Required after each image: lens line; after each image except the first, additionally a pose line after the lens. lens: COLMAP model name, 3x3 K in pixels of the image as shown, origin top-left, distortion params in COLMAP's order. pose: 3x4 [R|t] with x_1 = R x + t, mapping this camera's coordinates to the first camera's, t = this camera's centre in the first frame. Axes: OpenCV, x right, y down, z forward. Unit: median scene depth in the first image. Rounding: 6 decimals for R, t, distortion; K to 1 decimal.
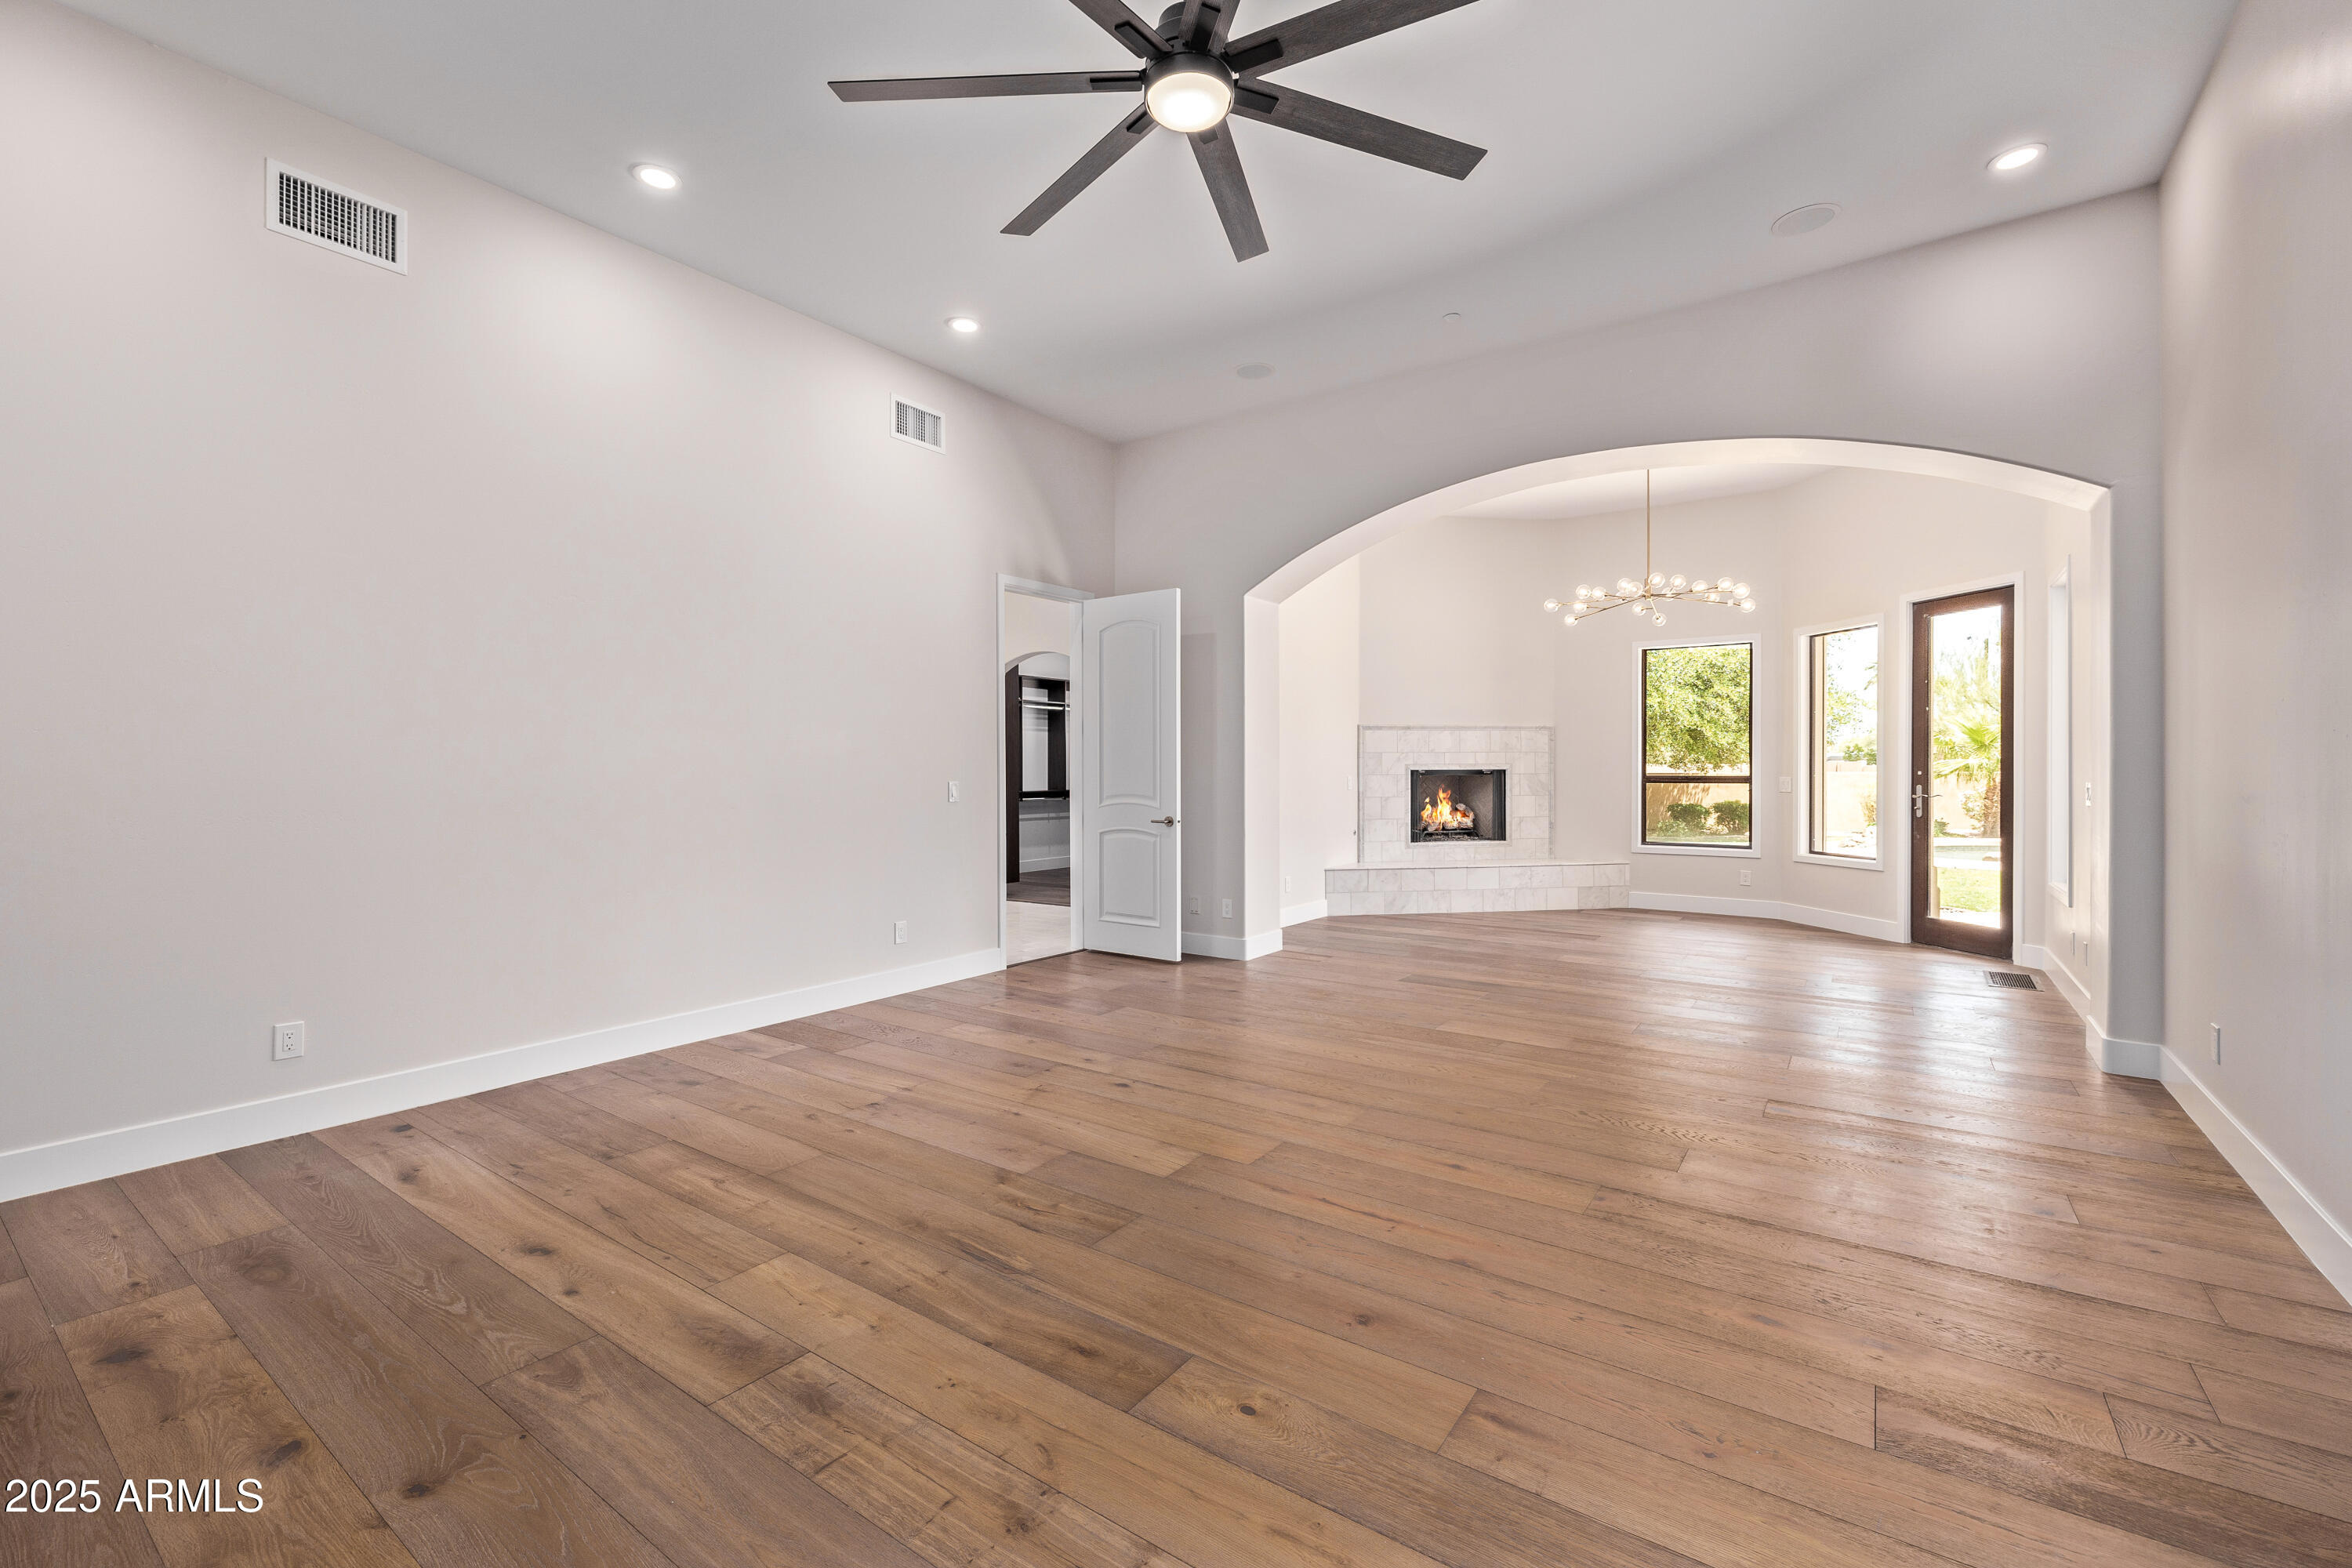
lens RADIAL K [[1003.0, 0, 1176.0], [0, 1003.0, 784.0], [0, 0, 1]] dist [0.001019, 0.000063]
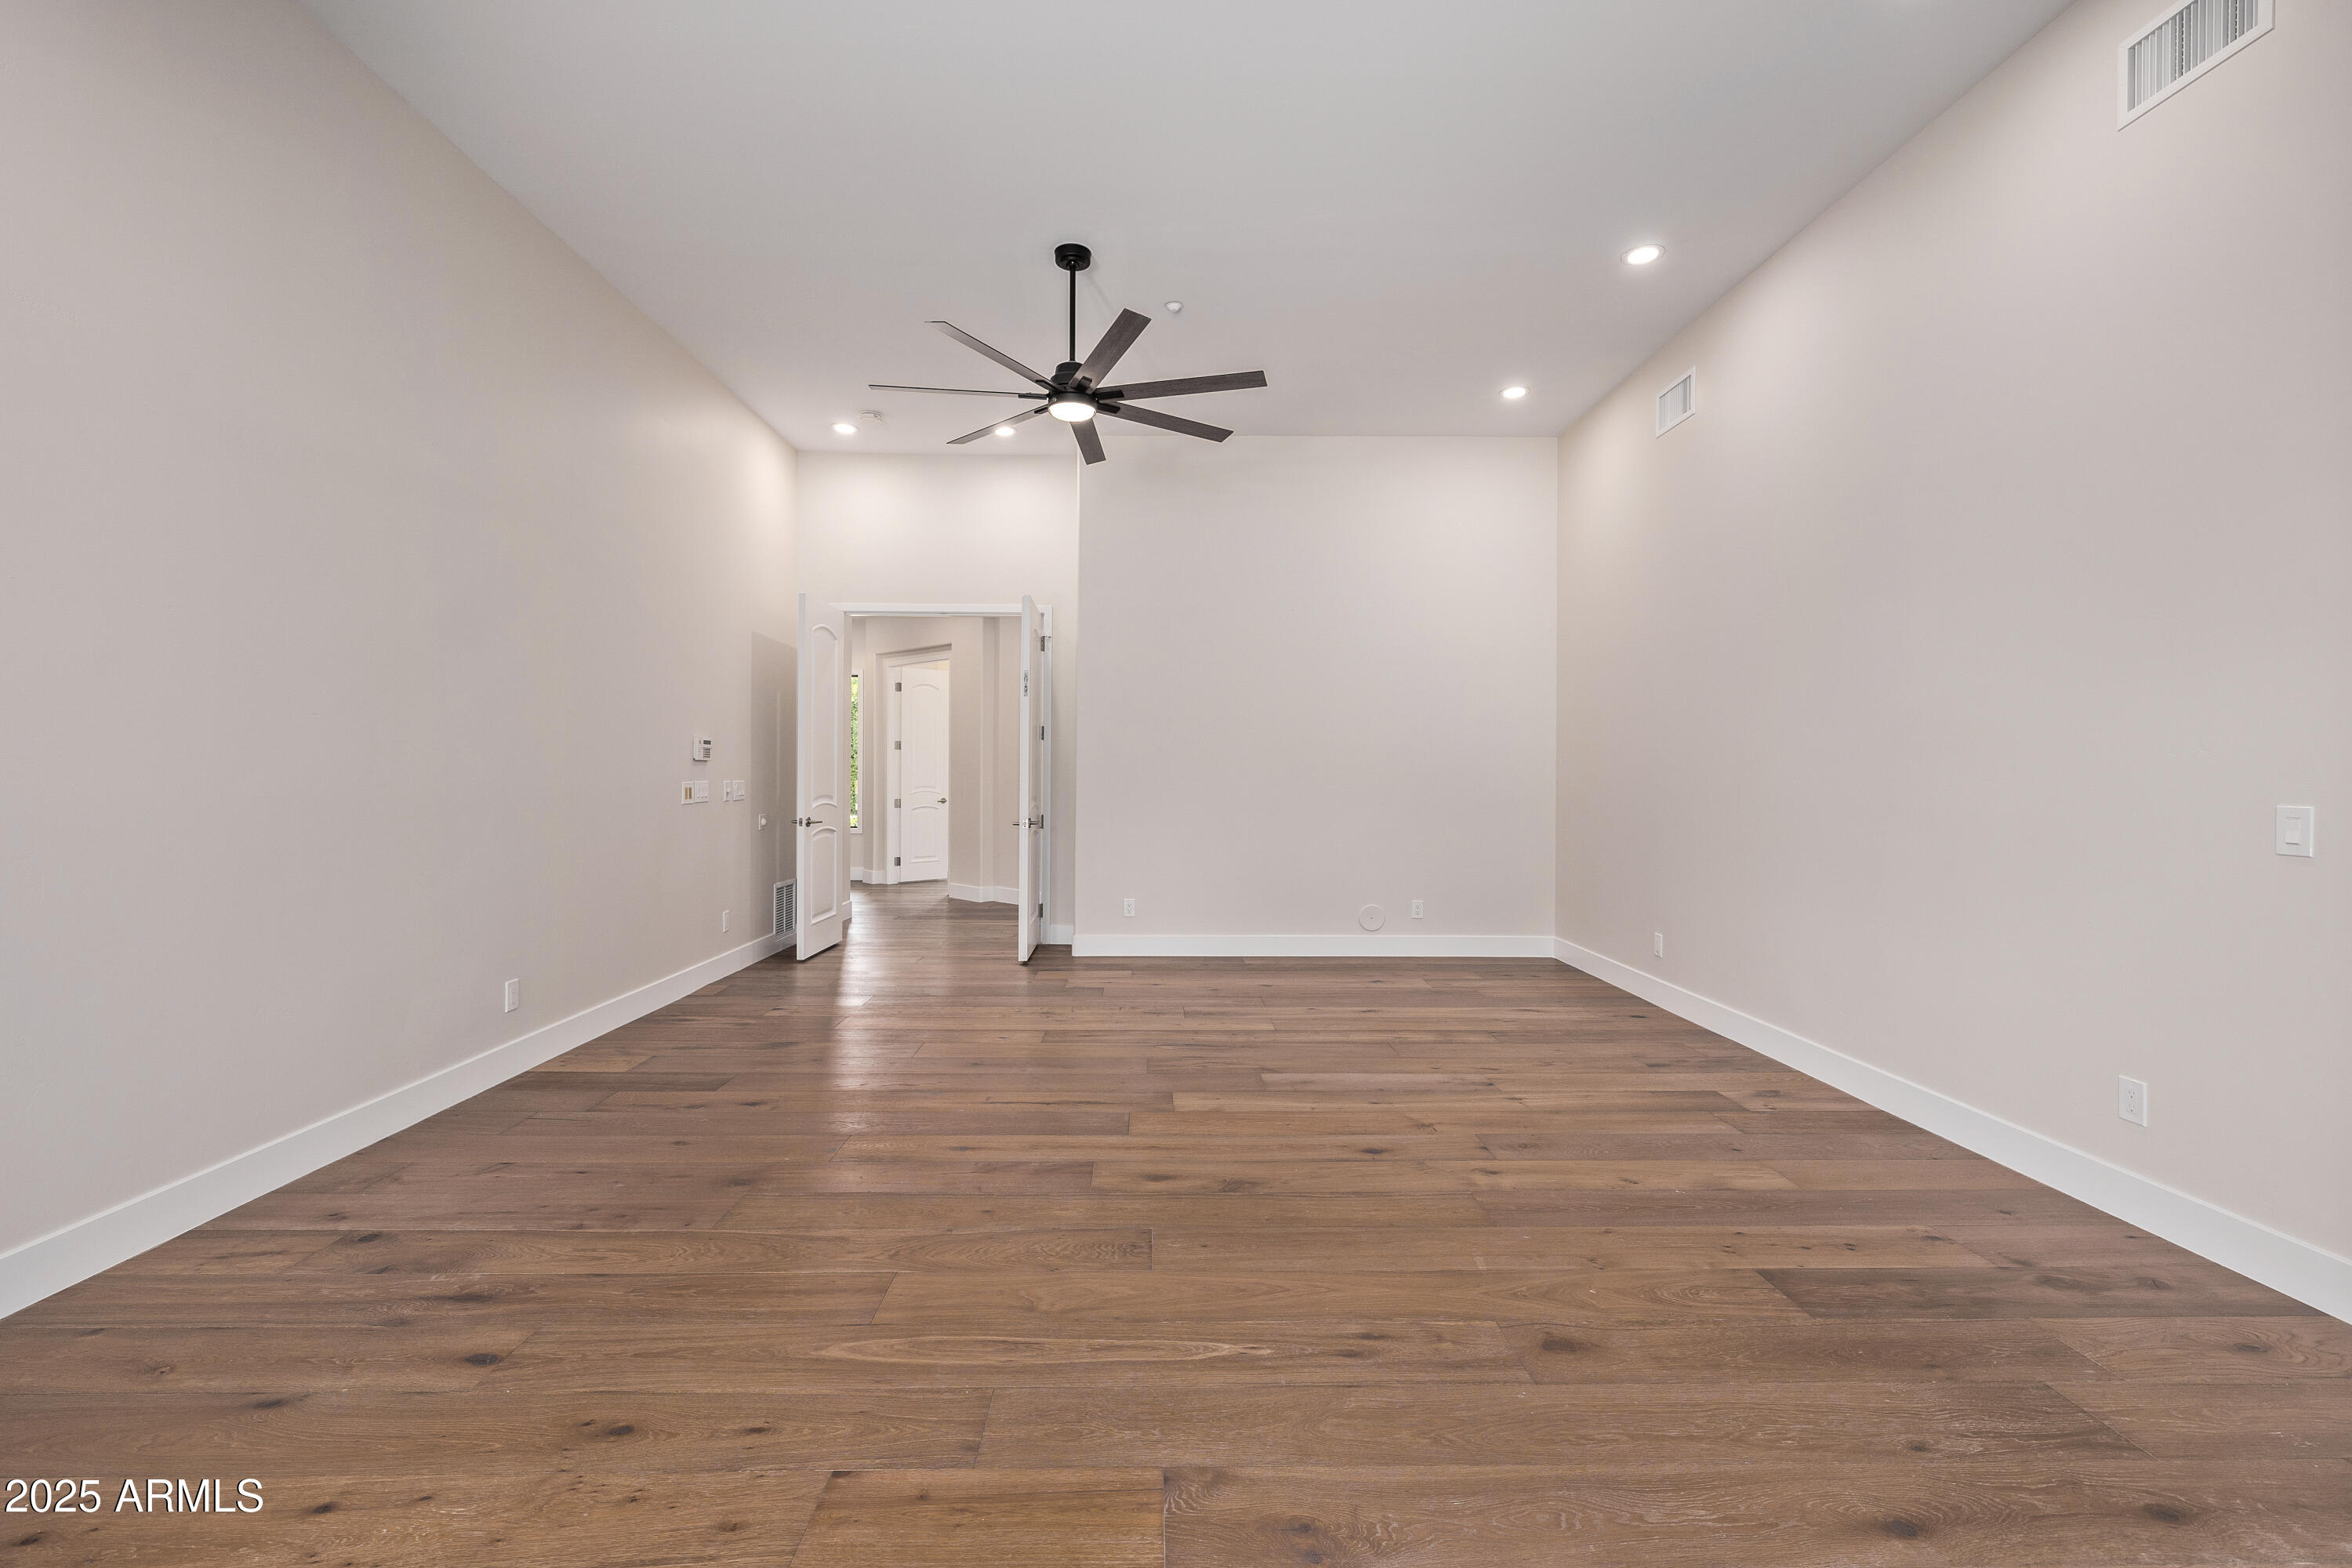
lens RADIAL K [[1003.0, 0, 1176.0], [0, 1003.0, 784.0], [0, 0, 1]] dist [0.001019, 0.000063]
pose [[-0.805429, 0.012023, -0.592571, 0.628171], [-0.007358, 0.999514, 0.030281, -0.035425], [0.592647, 0.028749, -0.804949, 1.716450]]
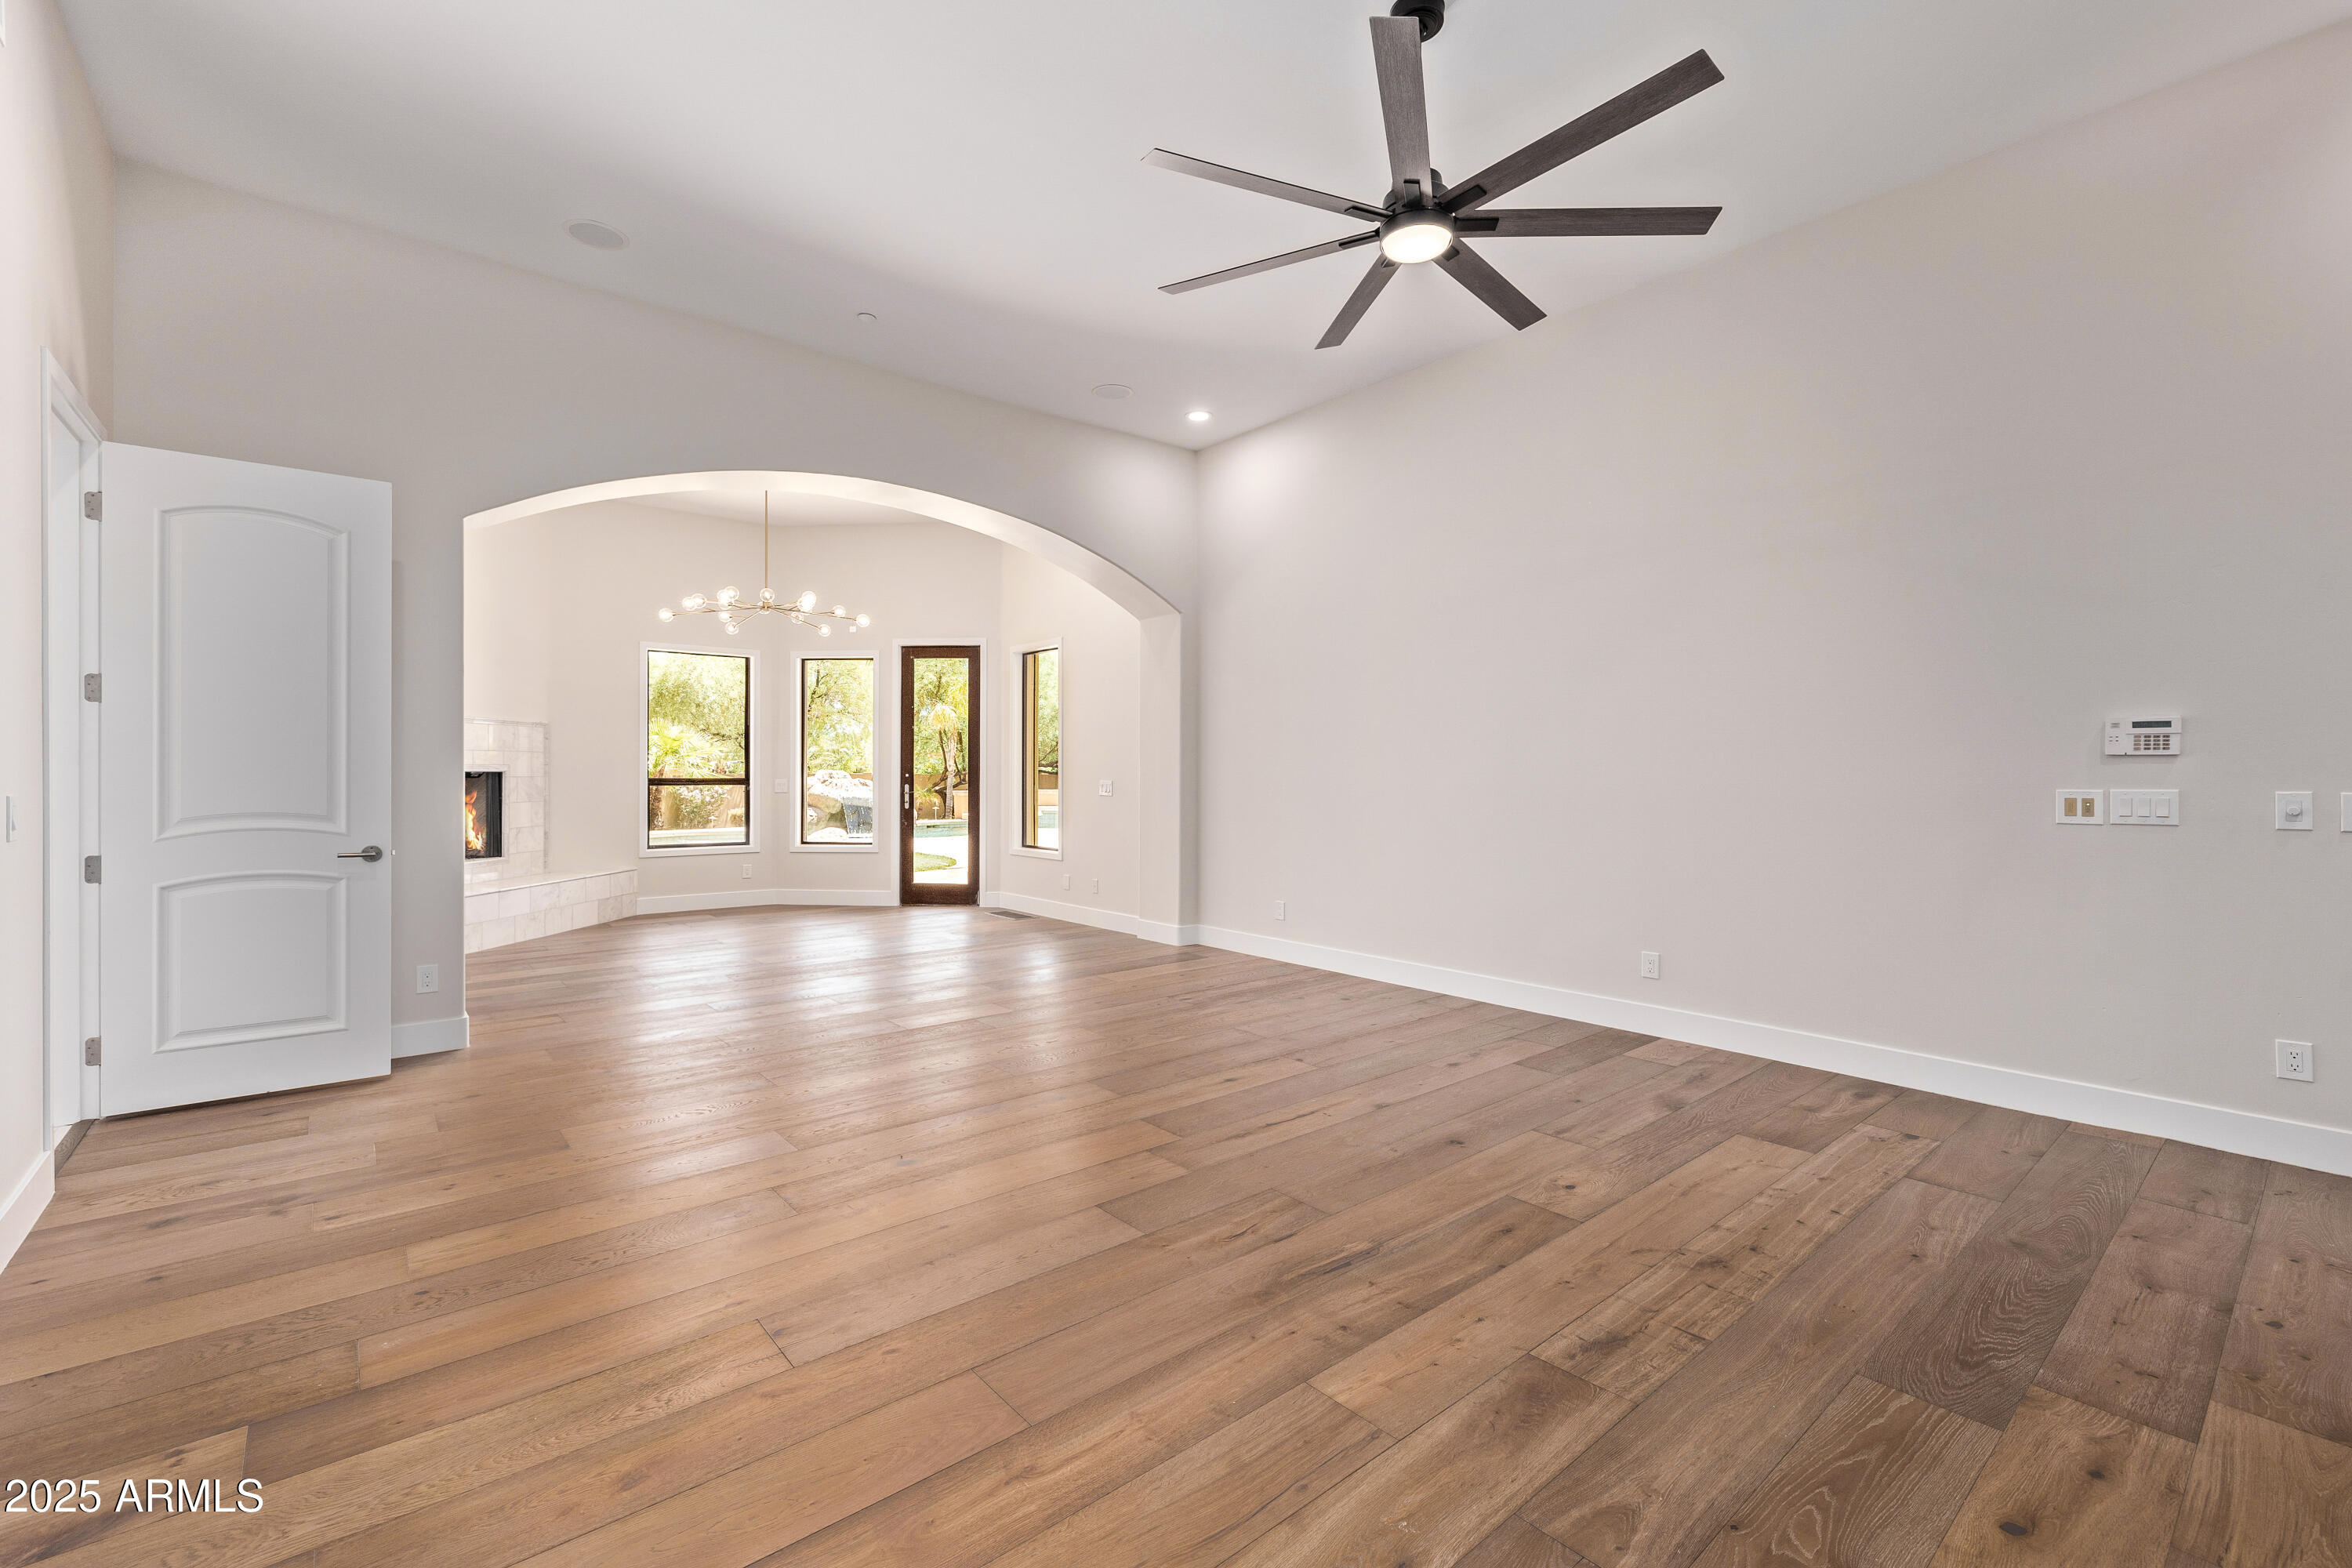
lens RADIAL K [[978.4, 0, 1176.0], [0, 978.4, 784.0], [0, 0, 1]] dist [0.005918, 0.000150]
pose [[0.254805, -0.008760, 0.966953, -0.826756], [0.011106, 0.999920, 0.006133, -0.007503], [-0.966929, 0.009176, 0.254882, 0.642260]]
